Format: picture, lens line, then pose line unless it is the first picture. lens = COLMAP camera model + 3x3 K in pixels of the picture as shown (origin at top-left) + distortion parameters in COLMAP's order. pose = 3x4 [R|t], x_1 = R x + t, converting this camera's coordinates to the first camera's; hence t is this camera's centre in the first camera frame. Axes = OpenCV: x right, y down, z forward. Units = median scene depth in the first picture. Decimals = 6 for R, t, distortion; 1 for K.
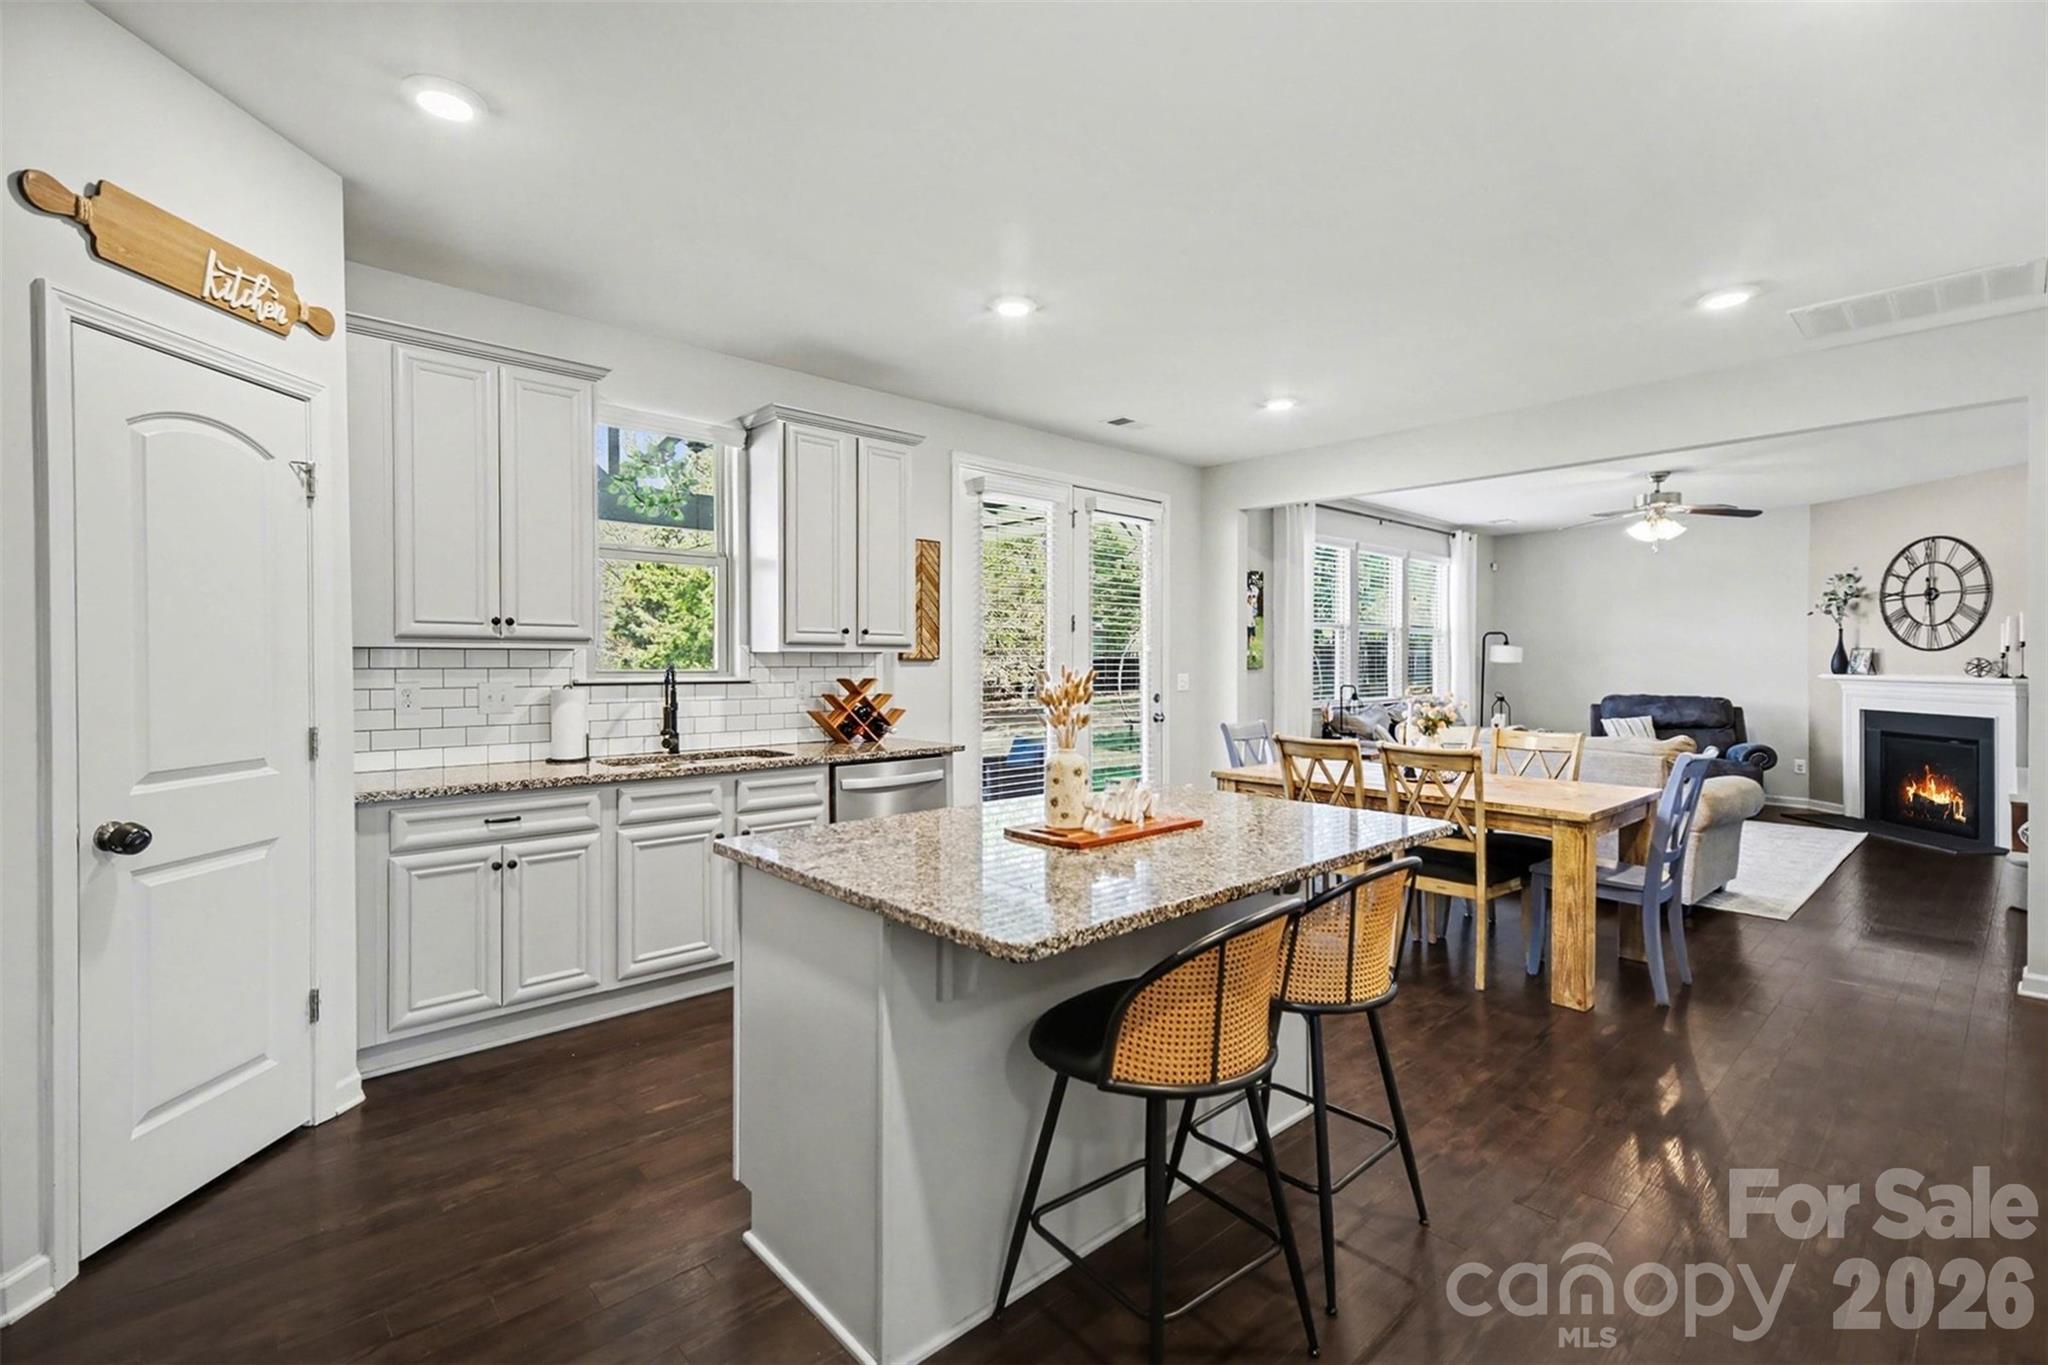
lens RADIAL K [[884.7, 0, 1039.5], [0, 884.7, 669.6], [0, 0, 1]] dist [0.008598, -0.002029]
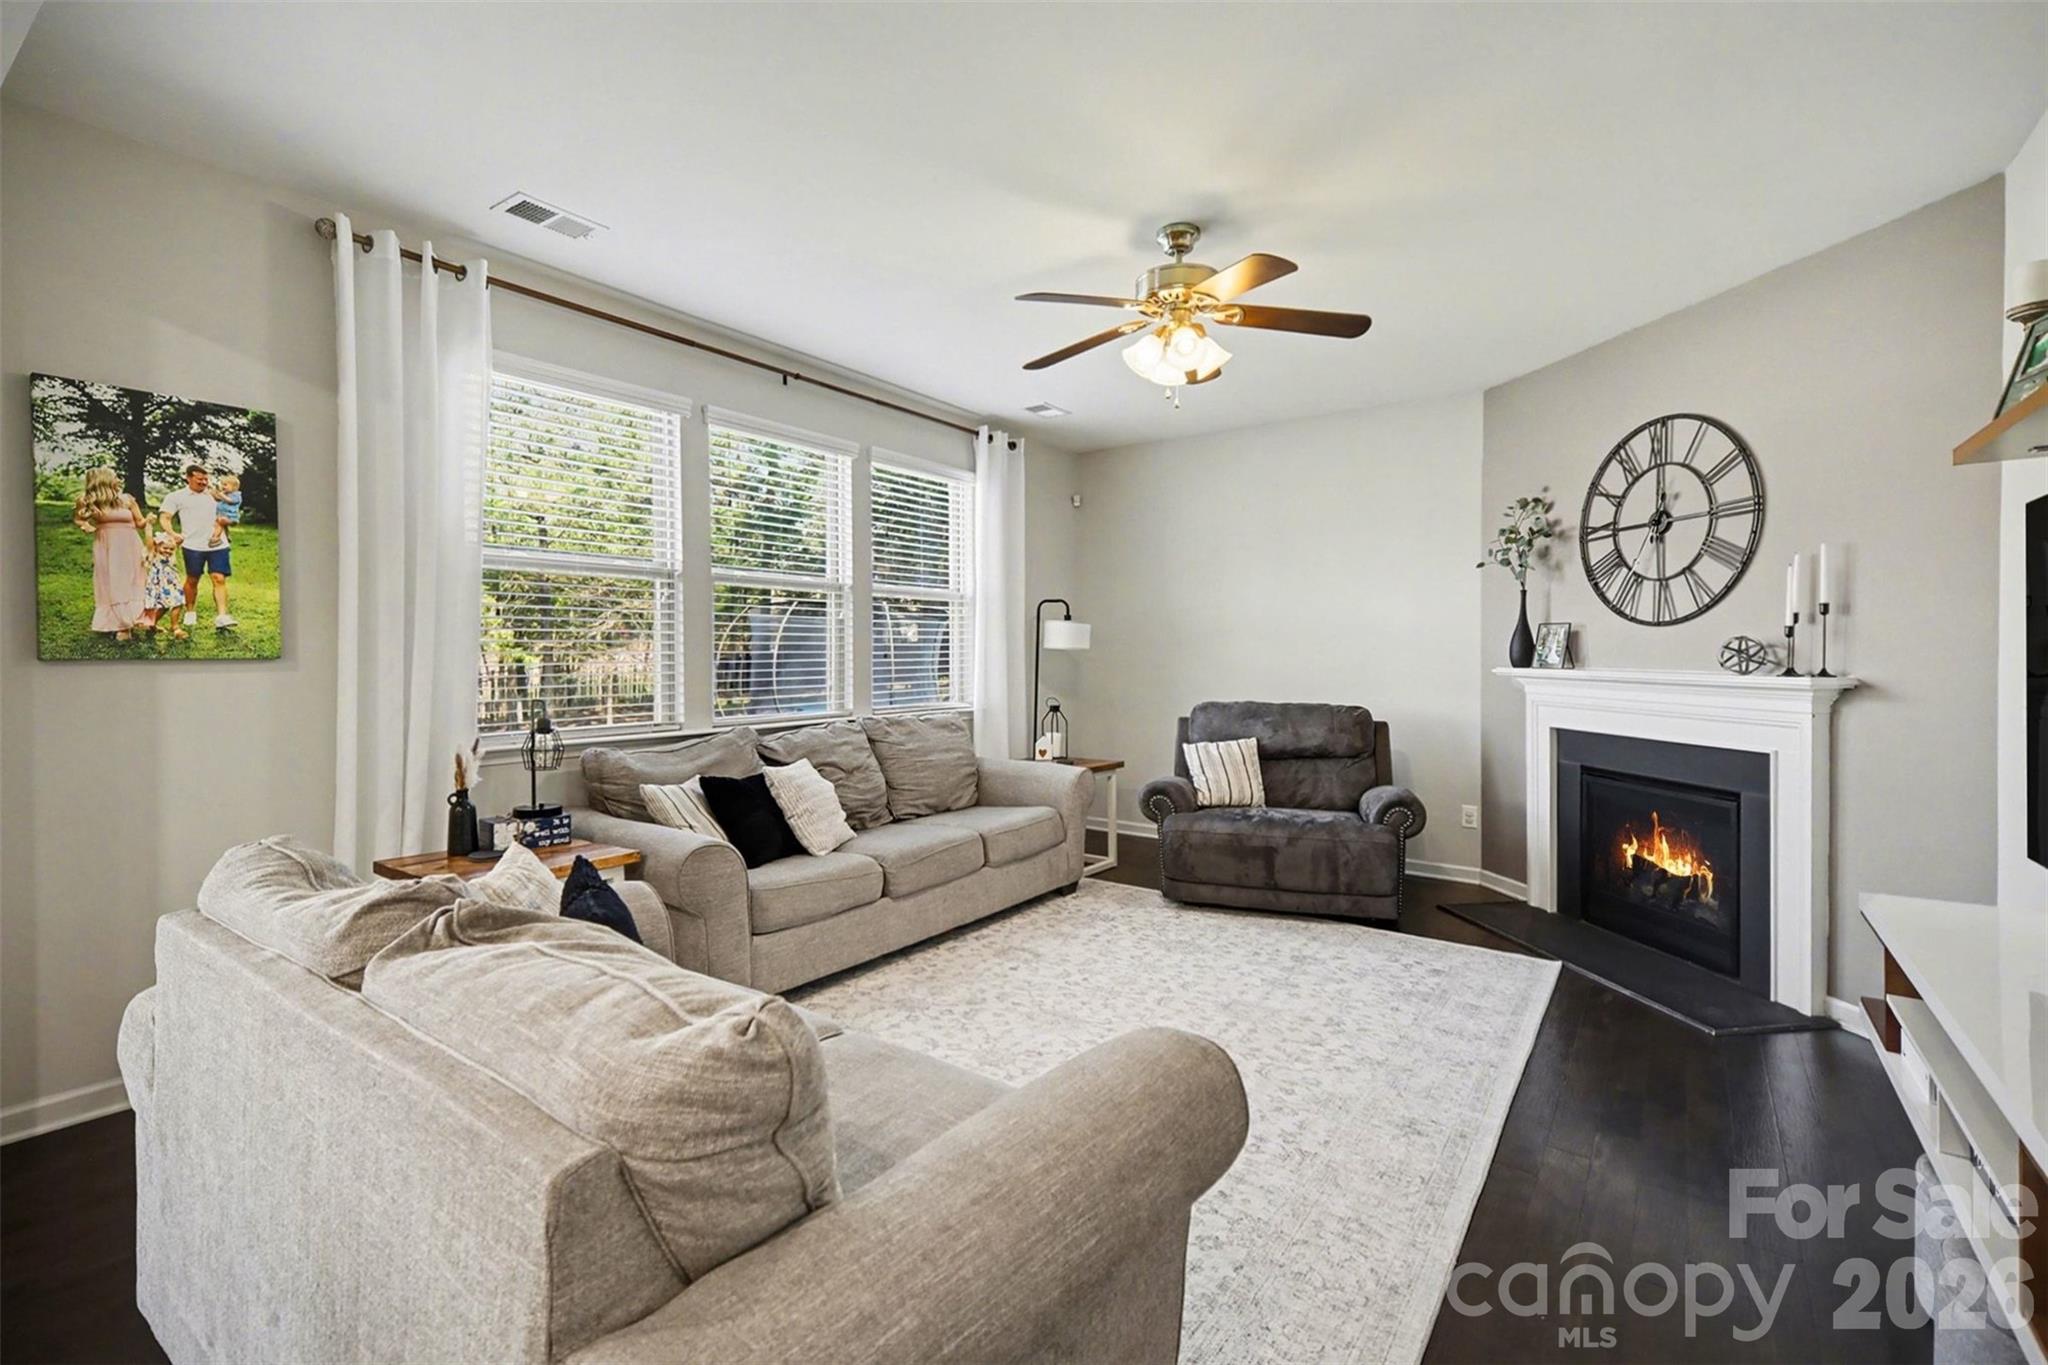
lens RADIAL K [[884.7, 0, 1043.6], [0, 884.7, 668.3], [0, 0, 1]] dist [0.008598, -0.002029]
pose [[0.975428, -0.003423, 0.220294, 0.478650], [0.001632, 0.999964, 0.008308, 0.000449], [-0.220314, -0.007745, 0.975398, 0.516210]]
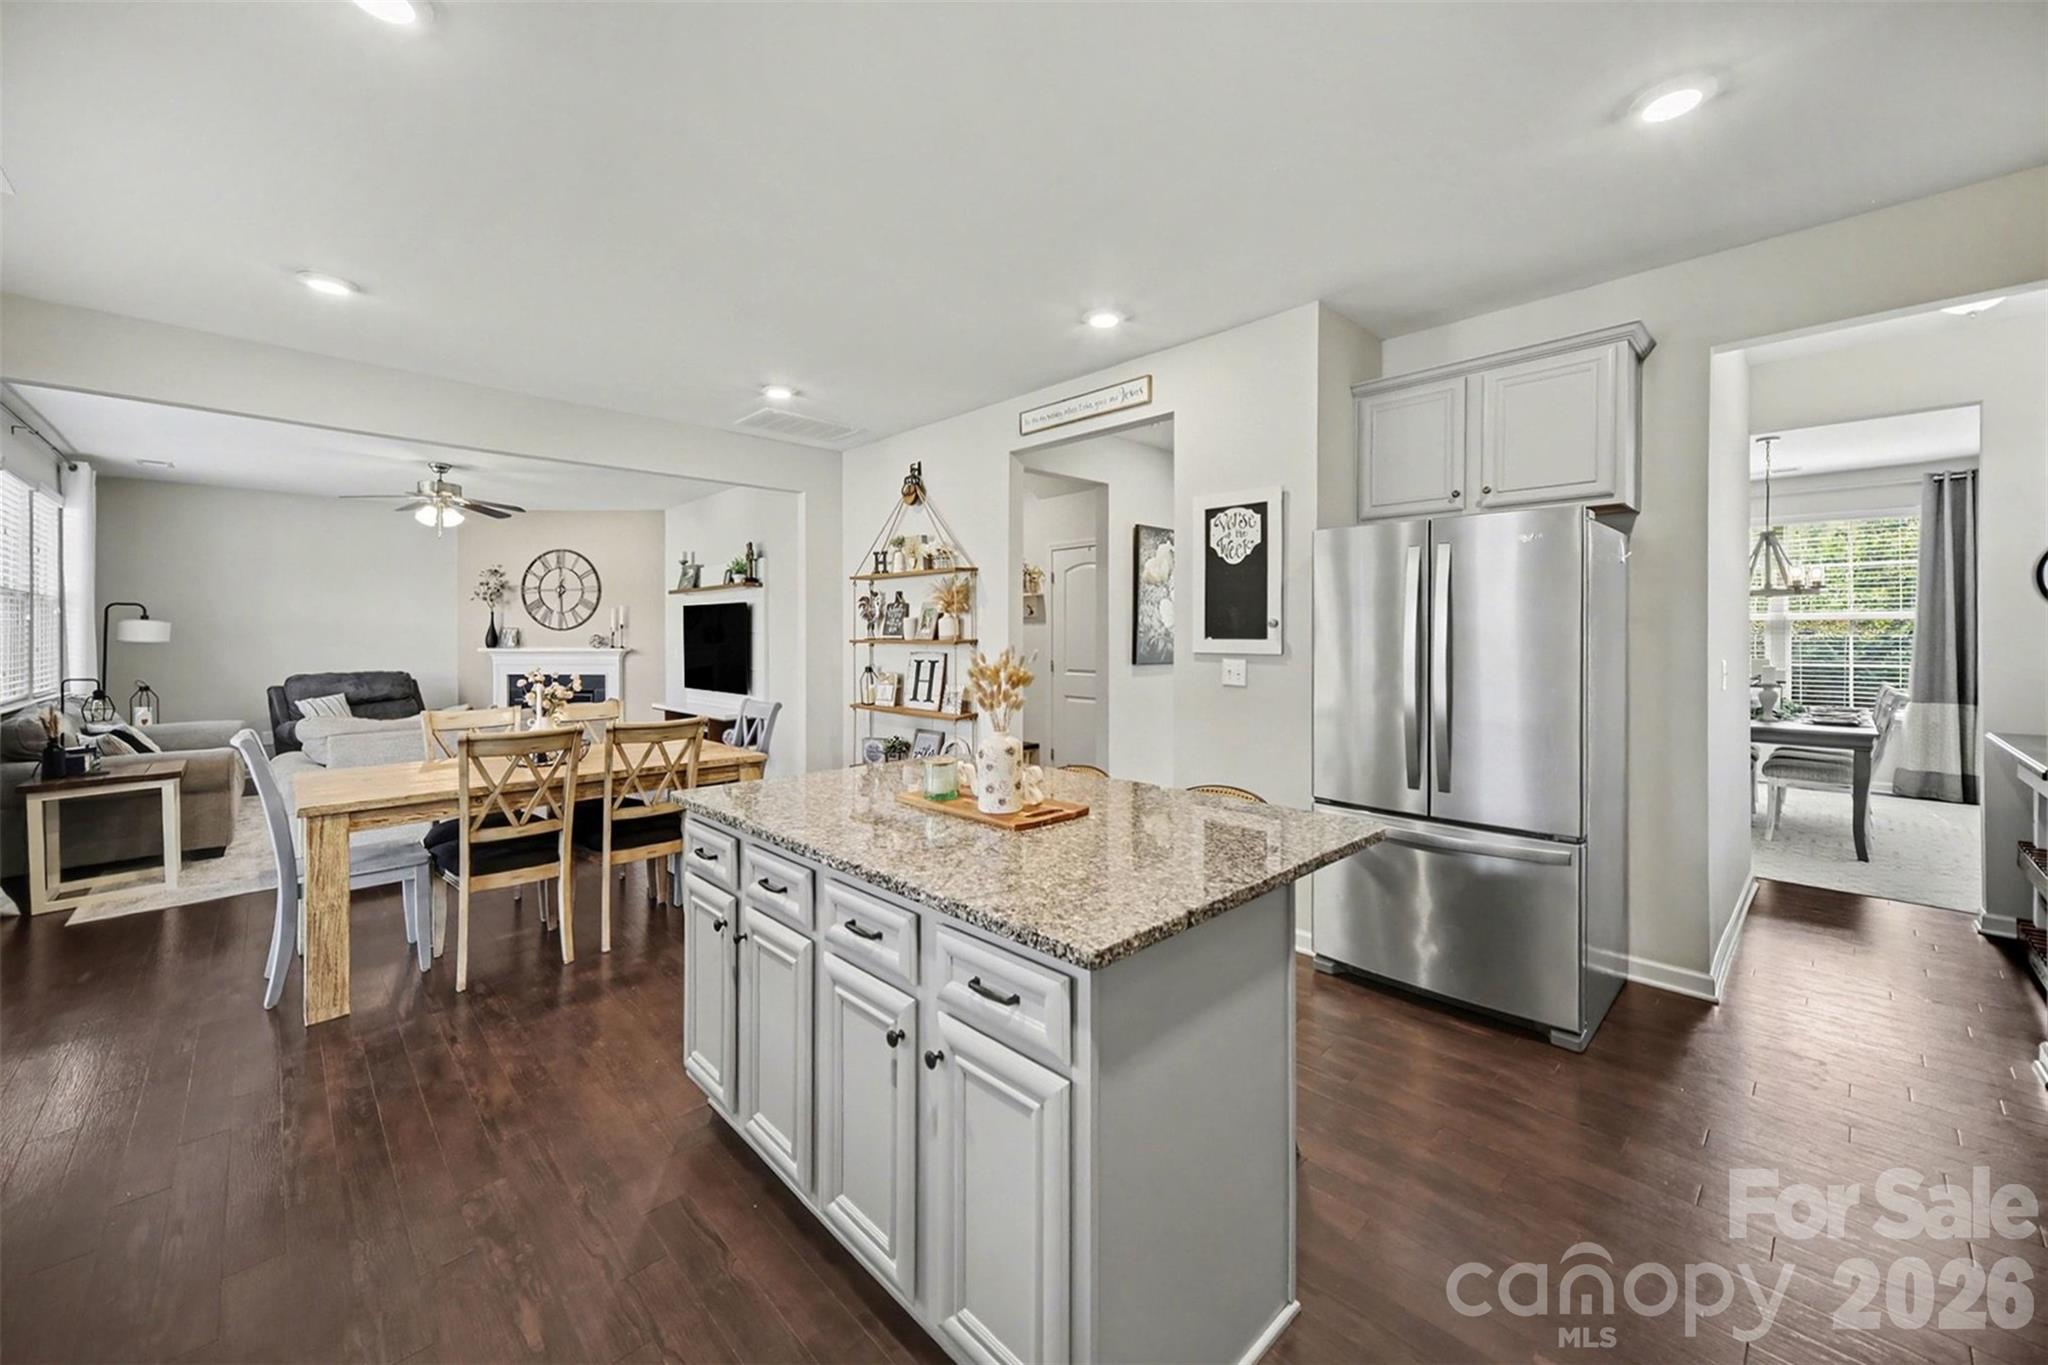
lens RADIAL K [[786.0, 0, 987.7], [0, 786.0, 631.8], [0, 0, 1]] dist [-0.000437, -0.000055]
pose [[-0.008951, 0.003529, 0.999954, -0.240866], [0.017198, 0.999846, -0.003375, -0.002166], [-0.999812, 0.017167, -0.009011, 0.314967]]
